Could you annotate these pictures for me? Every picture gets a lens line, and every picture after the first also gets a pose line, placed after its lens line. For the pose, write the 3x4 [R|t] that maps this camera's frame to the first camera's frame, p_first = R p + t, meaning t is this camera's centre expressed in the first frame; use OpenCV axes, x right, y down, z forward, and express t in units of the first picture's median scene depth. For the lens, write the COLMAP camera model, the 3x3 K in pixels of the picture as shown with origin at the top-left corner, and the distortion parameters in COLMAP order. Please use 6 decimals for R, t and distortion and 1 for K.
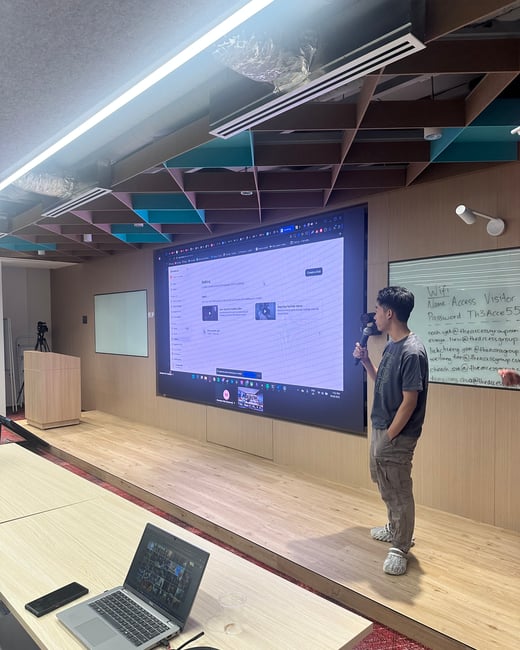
lens RADIAL K [[487.4, 0, 257.8], [0, 487.4, 345.3], [0, 0, 1]] dist [0.052552, -0.067033]
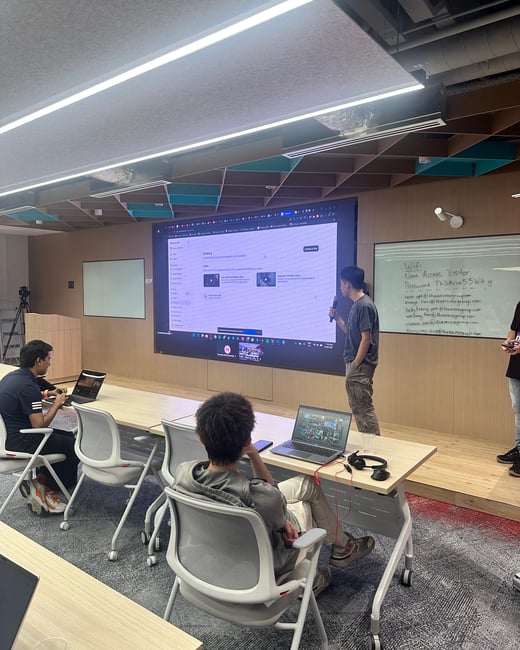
lens RADIAL K [[487.4, 0, 254.9], [0, 487.4, 318.1], [0, 0, 1]] dist [0.052552, -0.067033]
pose [[0.988212, -0.000728, 0.153091, -0.276759], [-0.001093, 0.999930, 0.011812, 0.017697], [-0.153089, -0.011840, 0.988141, -0.279589]]
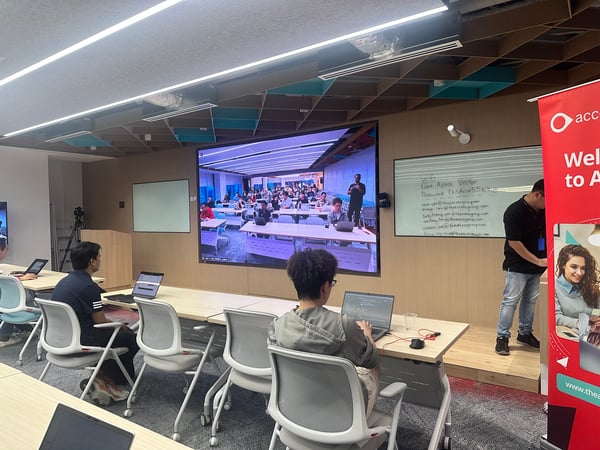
lens RADIAL K [[421.7, 0, 301.9], [0, 421.7, 223.5], [0, 0, 1]] dist [0.048065, -0.056732]
pose [[0.978627, -0.014465, 0.205132, -0.312515], [0.019400, 0.999568, -0.022069, 0.058022], [-0.204724, 0.025577, 0.978486, -0.243951]]
